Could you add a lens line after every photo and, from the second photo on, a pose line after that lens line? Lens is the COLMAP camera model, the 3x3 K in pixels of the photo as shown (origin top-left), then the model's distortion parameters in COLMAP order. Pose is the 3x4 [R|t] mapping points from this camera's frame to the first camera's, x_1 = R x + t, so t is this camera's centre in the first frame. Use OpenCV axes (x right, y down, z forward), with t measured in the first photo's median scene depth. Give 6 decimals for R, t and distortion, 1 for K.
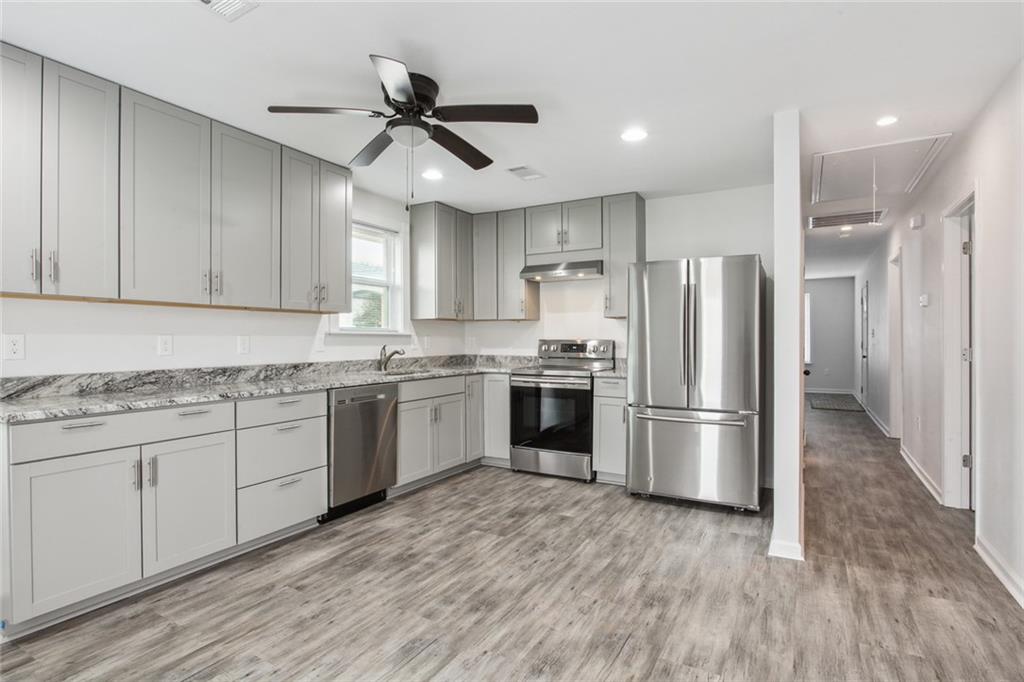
lens RADIAL K [[518.4, 0, 512.0], [0, 518.4, 341.0], [0, 0, 1]] dist [-0.004607, -0.000560]
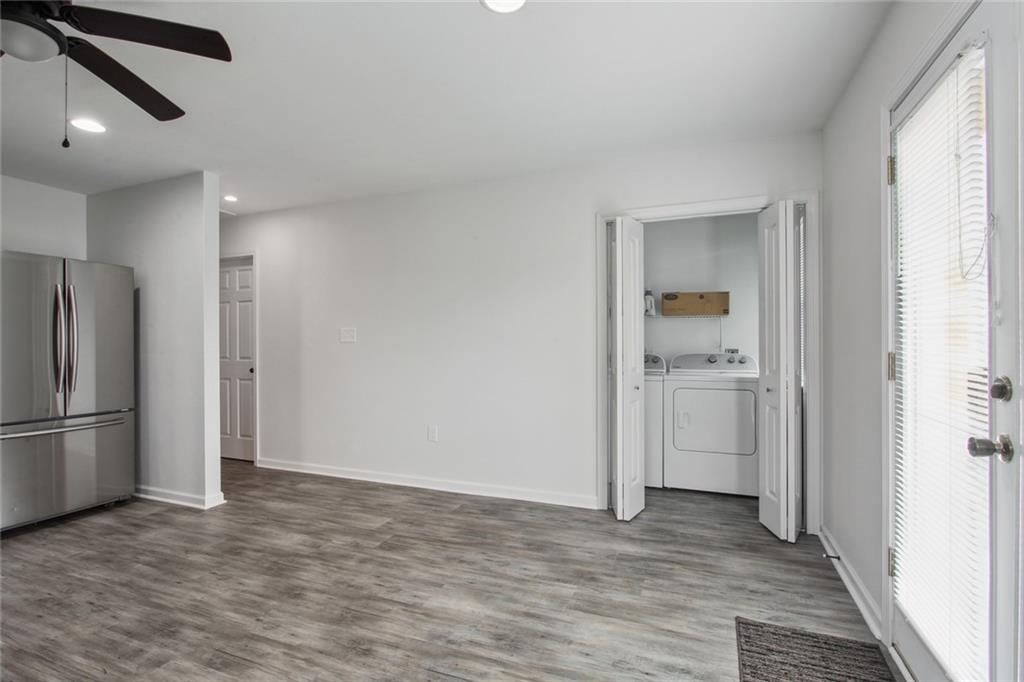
lens RADIAL K [[489.3, 0, 512.0], [0, 489.3, 341.0], [0, 0, 1]] dist [0.018360, -0.000087]
pose [[-0.138359, 0.007007, 0.990357, -0.914920], [0.010148, 0.999933, -0.005657, 0.018857], [-0.990330, 0.009267, -0.138421, 0.477723]]
